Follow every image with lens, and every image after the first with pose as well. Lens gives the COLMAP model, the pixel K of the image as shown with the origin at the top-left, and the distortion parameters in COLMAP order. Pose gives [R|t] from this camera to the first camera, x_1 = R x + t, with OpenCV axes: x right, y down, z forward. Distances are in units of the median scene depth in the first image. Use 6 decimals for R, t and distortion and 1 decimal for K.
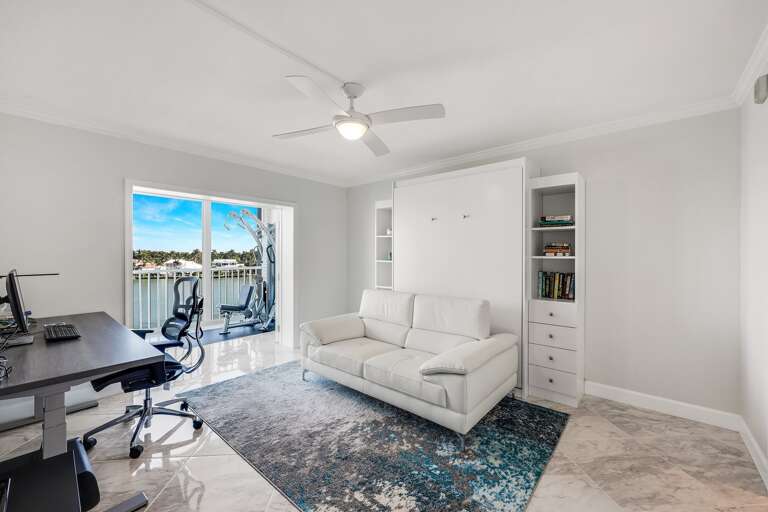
lens RADIAL K [[314.5, 0, 383.4], [0, 314.5, 254.9], [0, 0, 1]] dist [-0.000101, -0.000044]
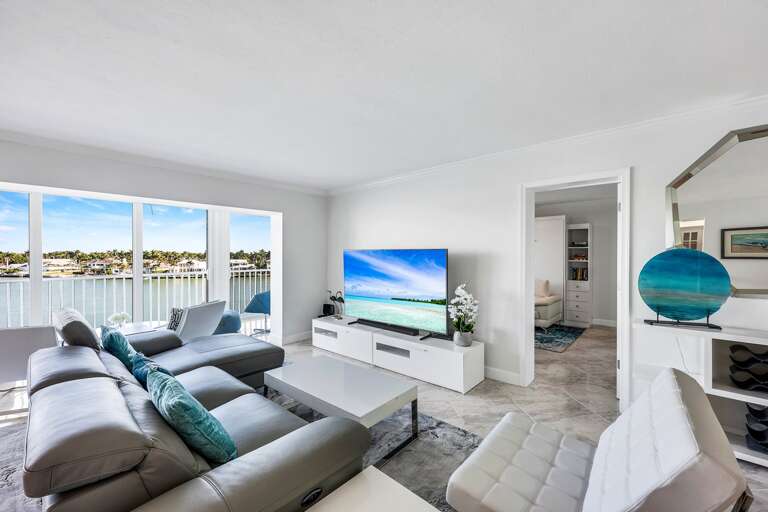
lens RADIAL K [[314.5, 0, 380.7], [0, 314.5, 255.5], [0, 0, 1]] dist [-0.000101, -0.000044]
pose [[0.999870, 0.001641, -0.016063, -0.762874], [-0.001638, 0.999999, 0.000205, -0.027923], [0.016064, -0.000179, 0.999871, -1.157308]]
